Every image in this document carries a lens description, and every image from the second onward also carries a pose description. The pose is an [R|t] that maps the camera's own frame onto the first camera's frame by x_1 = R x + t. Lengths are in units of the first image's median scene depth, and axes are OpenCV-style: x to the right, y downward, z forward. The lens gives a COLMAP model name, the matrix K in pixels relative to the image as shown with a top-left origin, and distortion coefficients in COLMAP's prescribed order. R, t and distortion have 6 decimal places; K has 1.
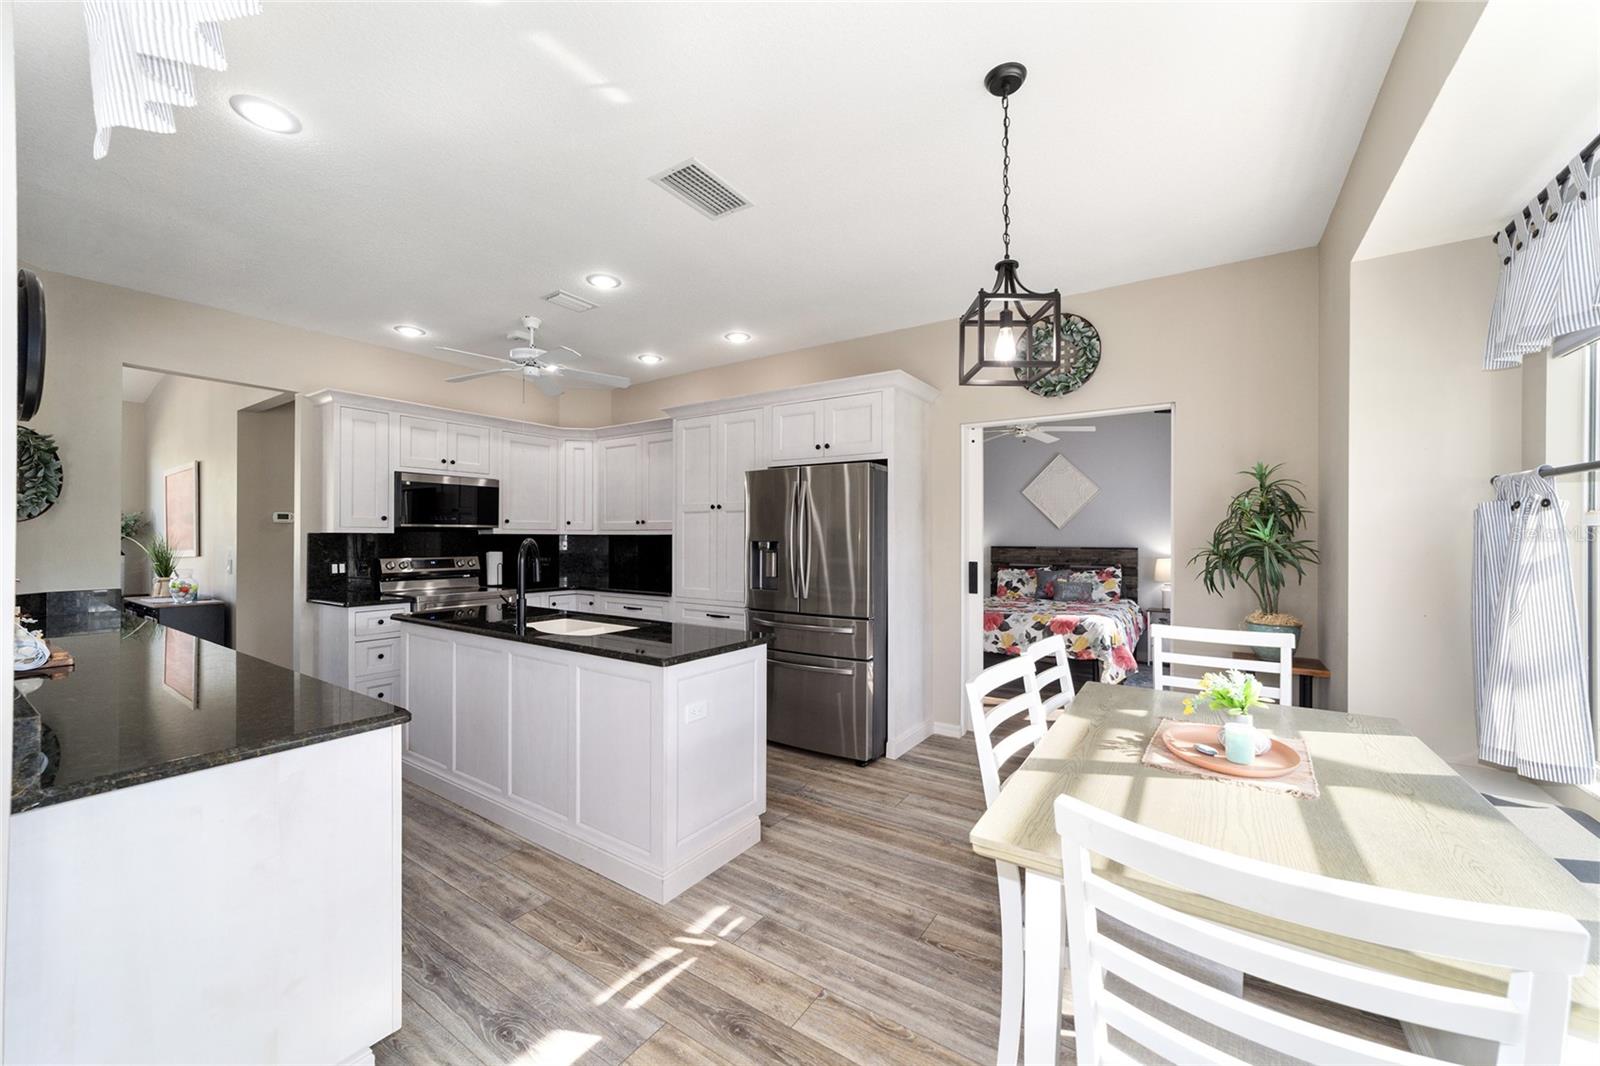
lens RADIAL K [[614.8, 0, 797.5], [0, 614.8, 537.3], [0, 0, 1]] dist [-0.011488, 0.005410]
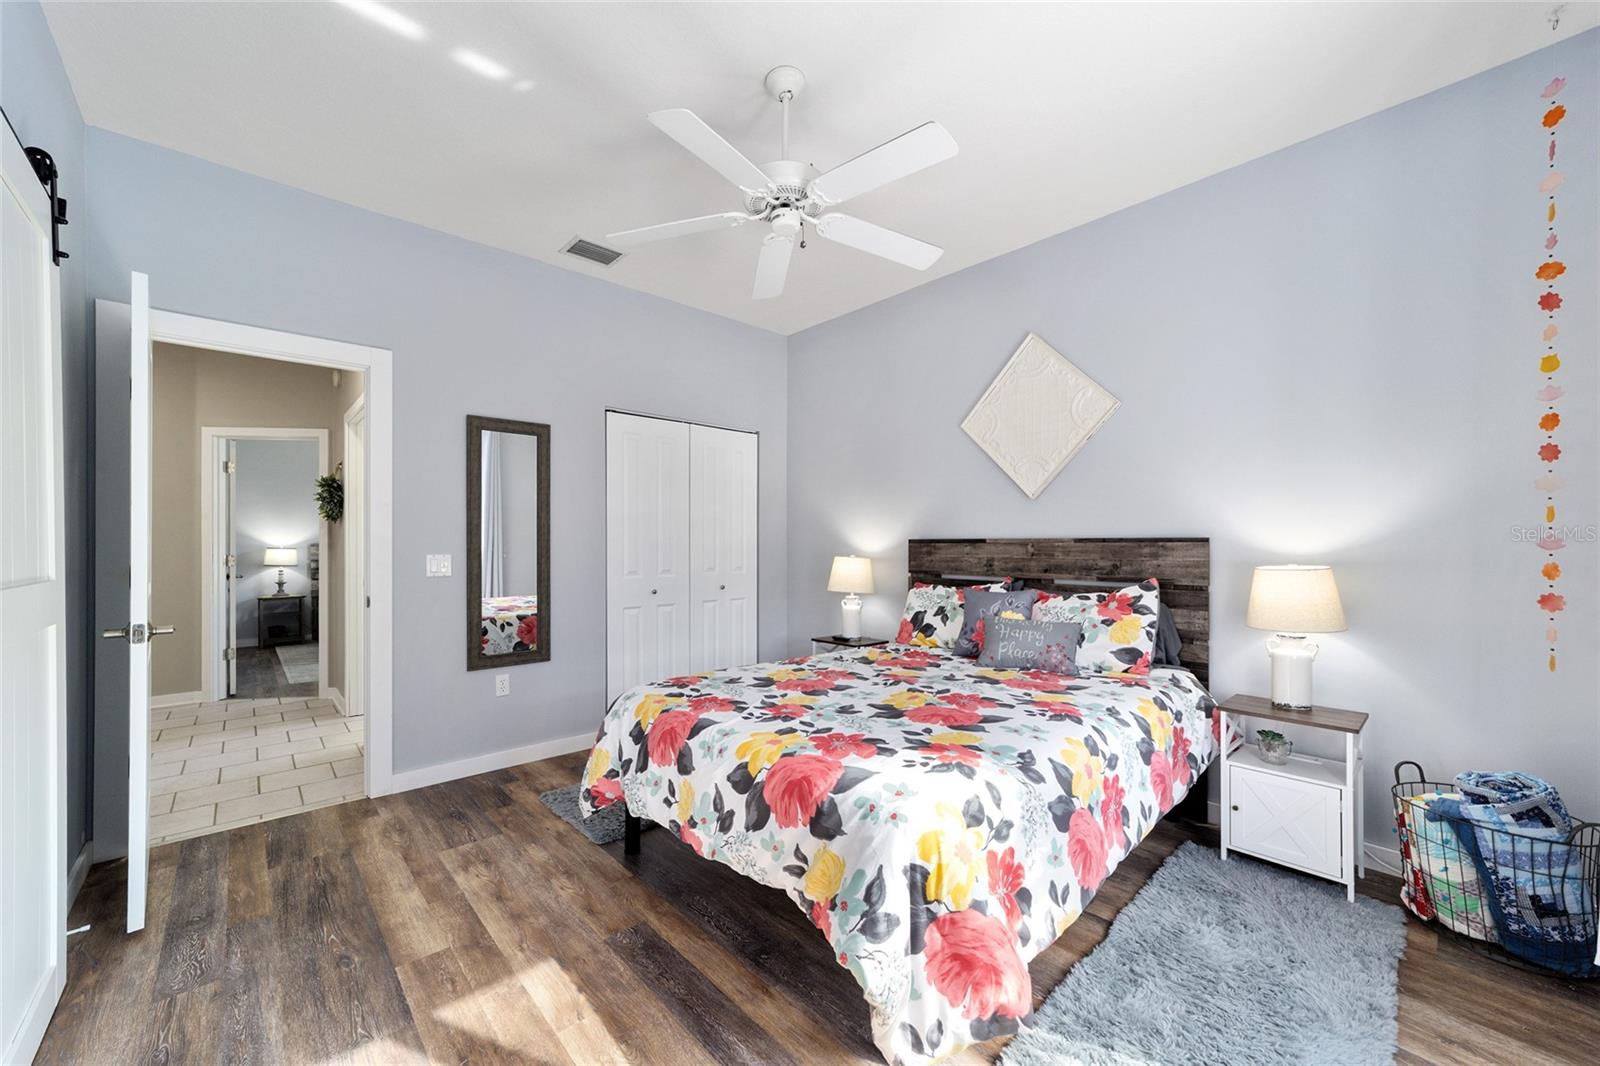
lens RADIAL K [[614.8, 0, 801.6], [0, 614.8, 540.0], [0, 0, 1]] dist [-0.011488, 0.005410]
pose [[0.973335, -0.003457, -0.229363, 0.390491], [0.001611, 0.999965, -0.008235, 0.021511], [0.229384, 0.007646, 0.973306, 0.558098]]
